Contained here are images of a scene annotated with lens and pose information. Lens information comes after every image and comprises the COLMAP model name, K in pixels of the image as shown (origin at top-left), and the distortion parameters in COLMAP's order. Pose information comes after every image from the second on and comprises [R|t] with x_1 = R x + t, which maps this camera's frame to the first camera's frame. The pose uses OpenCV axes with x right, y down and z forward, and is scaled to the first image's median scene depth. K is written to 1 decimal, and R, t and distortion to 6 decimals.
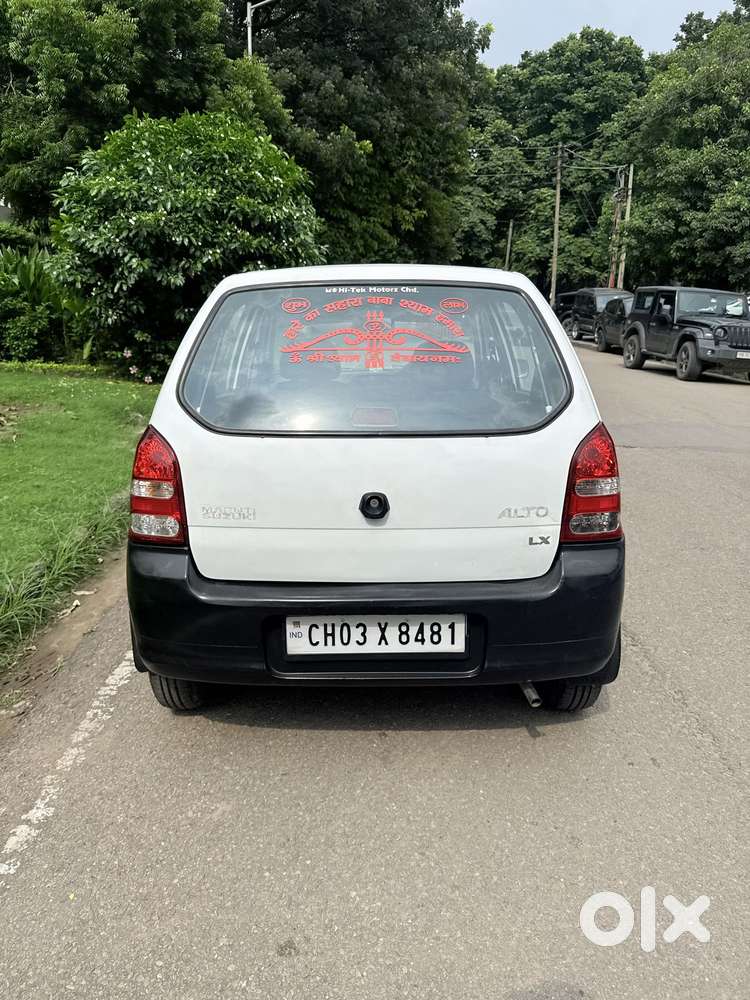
lens RADIAL K [[722.4, 0, 371.0], [0, 722.4, 481.9], [0, 0, 1]] dist [0.005172, -0.010516]
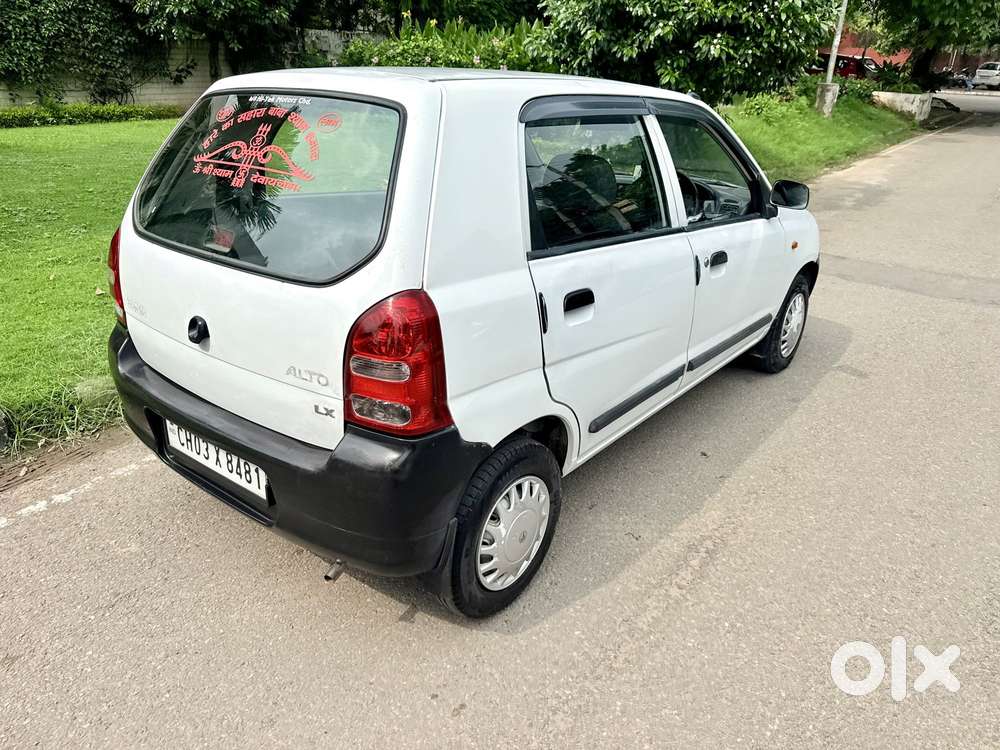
lens RADIAL K [[722.4, 0, 499.5], [0, 722.4, 382.8], [0, 0, 1]] dist [0.005172, -0.010516]
pose [[0.787778, 0.258212, -0.559225, 0.740836], [-0.162090, 0.962796, 0.216219, -0.147305], [0.594250, -0.079688, 0.800323, 0.363829]]
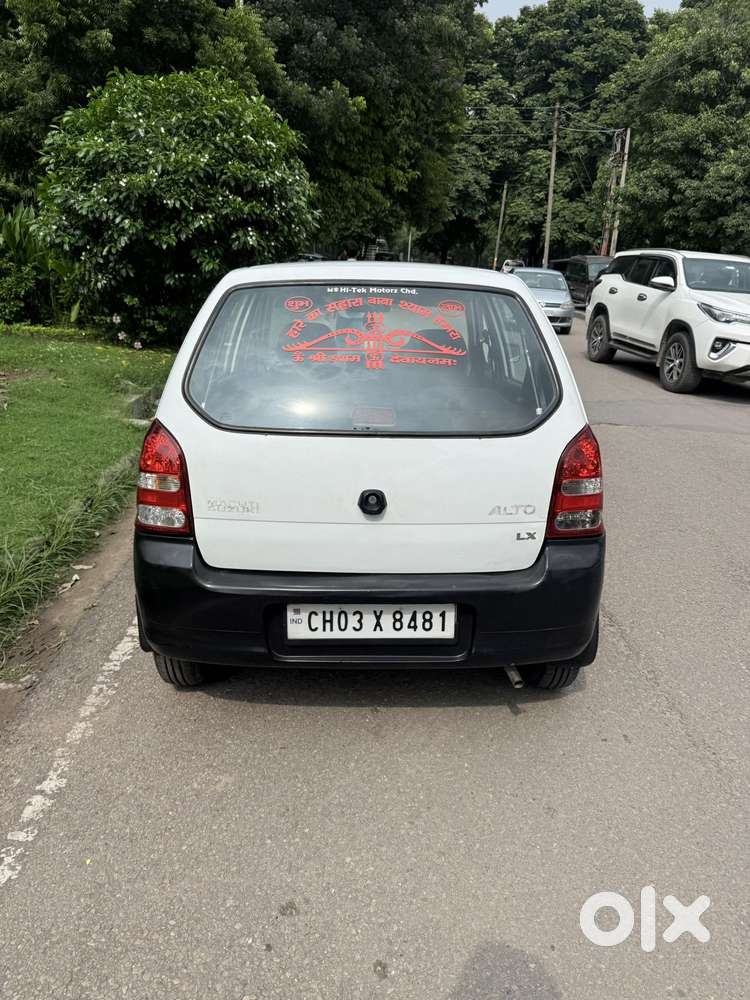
lens RADIAL K [[721.7, 0, 379.6], [0, 721.7, 488.2], [0, 0, 1]] dist [0.016736, -0.027619]
pose [[0.999431, 0.014881, 0.030285, -0.013828], [-0.016728, 0.997956, 0.061671, -0.043099], [-0.029306, -0.062142, 0.997637, -0.042778]]
